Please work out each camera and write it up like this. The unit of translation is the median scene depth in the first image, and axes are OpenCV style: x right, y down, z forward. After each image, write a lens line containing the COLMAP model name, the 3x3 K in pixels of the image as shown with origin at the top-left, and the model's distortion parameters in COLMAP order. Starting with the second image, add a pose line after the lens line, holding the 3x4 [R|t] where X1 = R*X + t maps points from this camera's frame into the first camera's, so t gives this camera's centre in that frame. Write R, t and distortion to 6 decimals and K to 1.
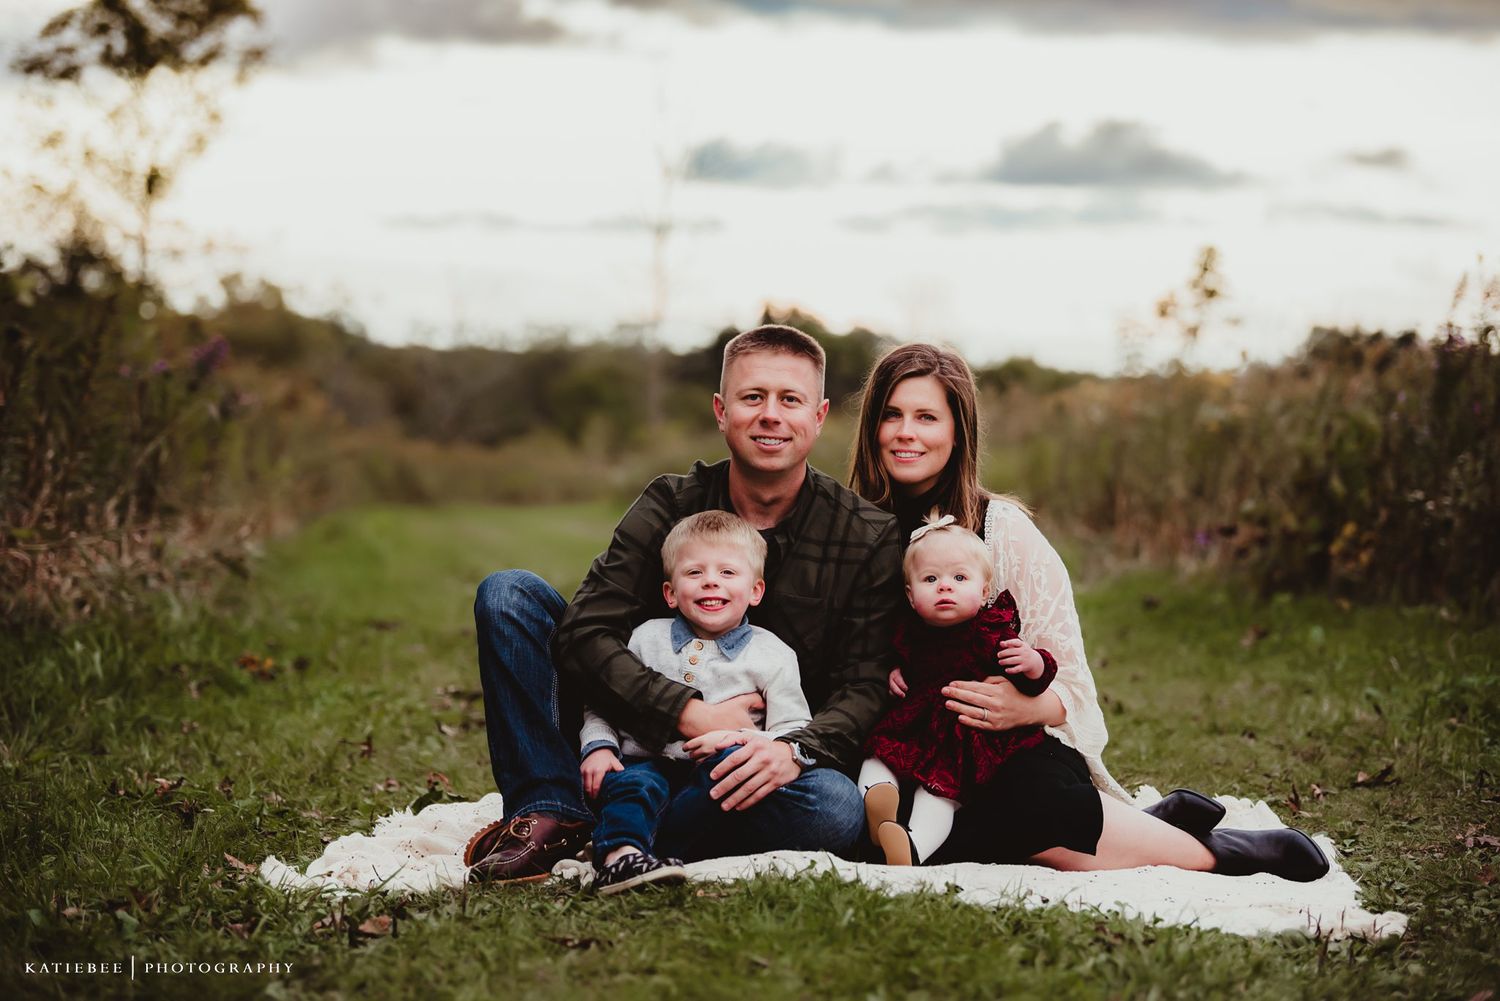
lens RADIAL K [[4518.7, 0, 750.0], [0, 4518.7, 500.5], [0, 0, 1]] dist [0.389212, -1.078799]
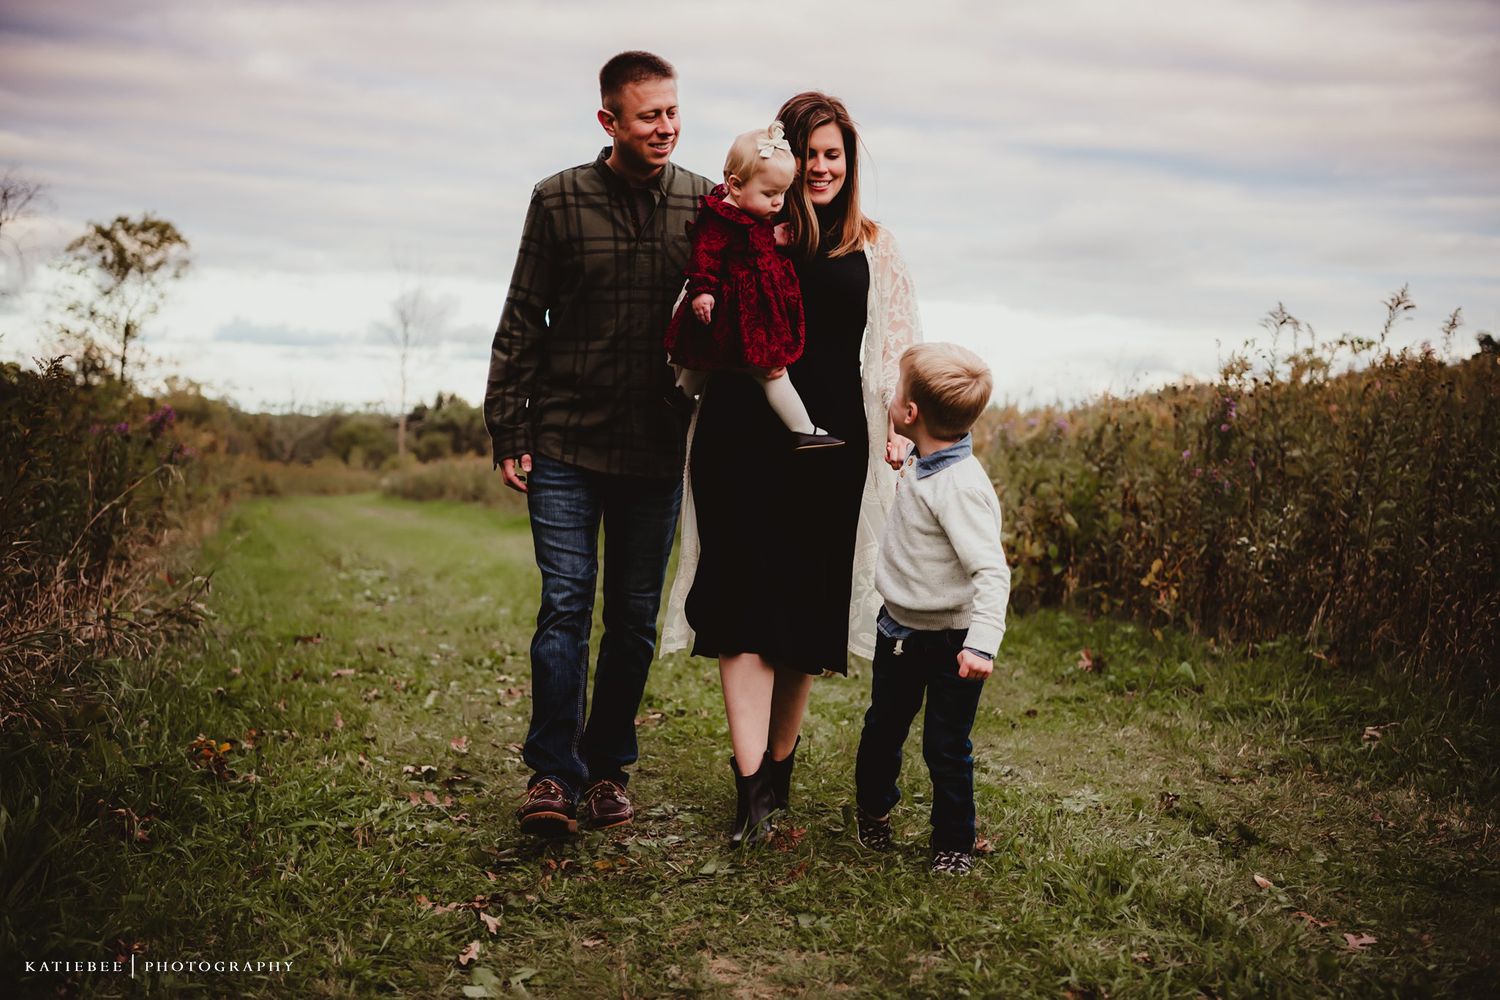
lens RADIAL K [[1998.8, 0, 750.2], [0, 1998.8, 478.3], [0, 0, 1]] dist [0.177896, 0.023630]
pose [[0.986478, -0.004030, 0.163846, -0.014098], [0.004444, 0.999988, -0.002159, -0.003709], [-0.163835, 0.002858, 0.986484, 0.116775]]
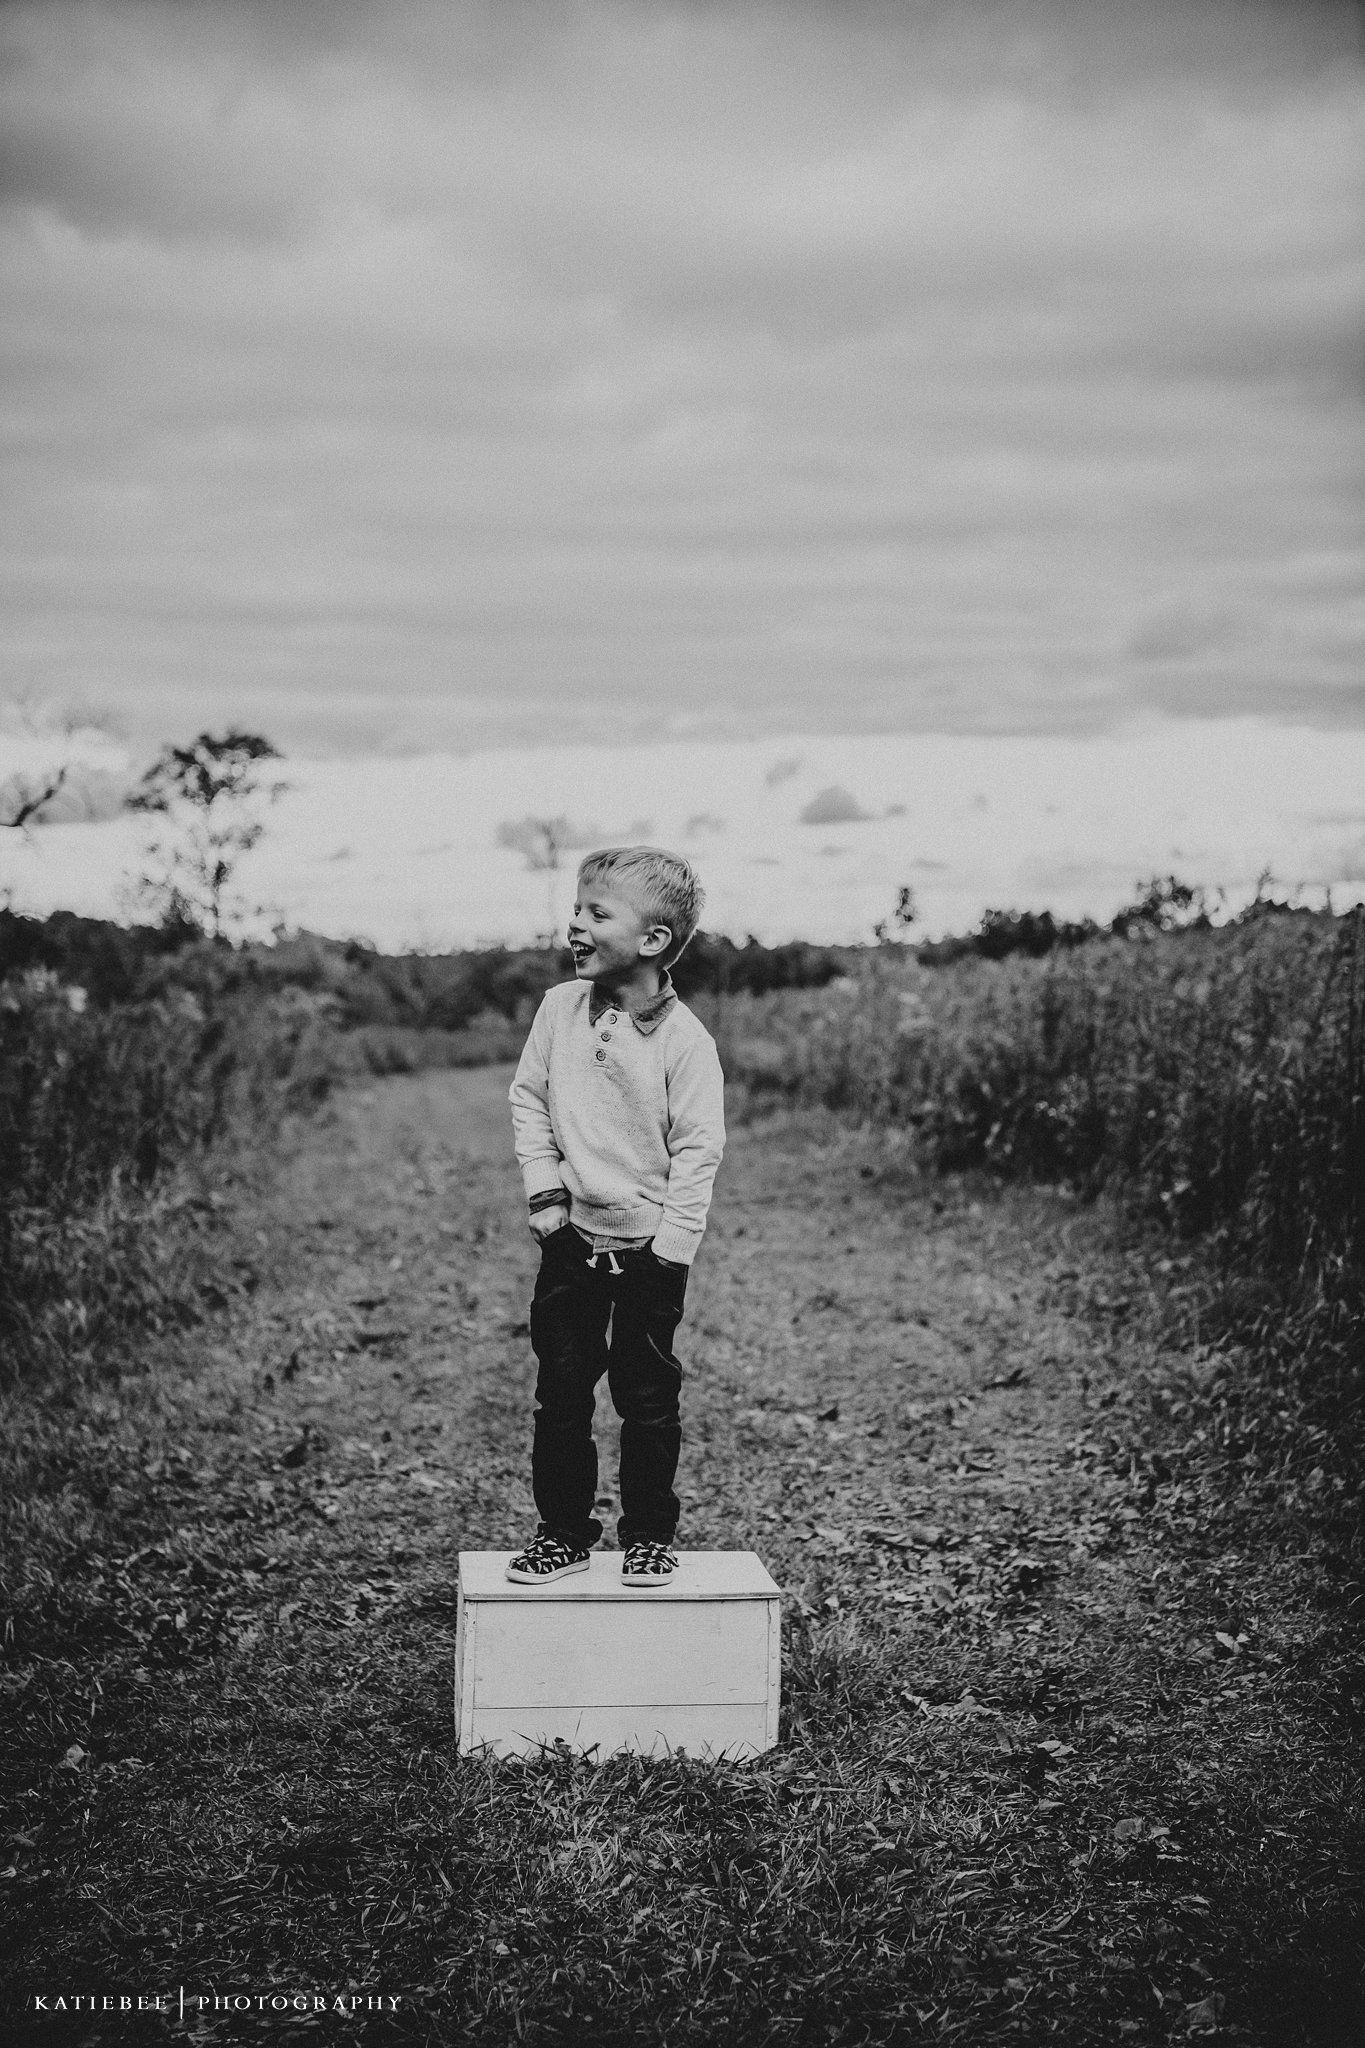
lens RADIAL K [[2917.8, 0, 682.5], [0, 2917.8, 1024.0], [0, 0, 1]] dist [0.018846, 0.032096]
pose [[0.998014, -0.060717, 0.016782, 0.004869], [0.060784, 0.998145, -0.003521, -0.006805], [-0.016537, 0.004534, 0.999853, 0.020924]]
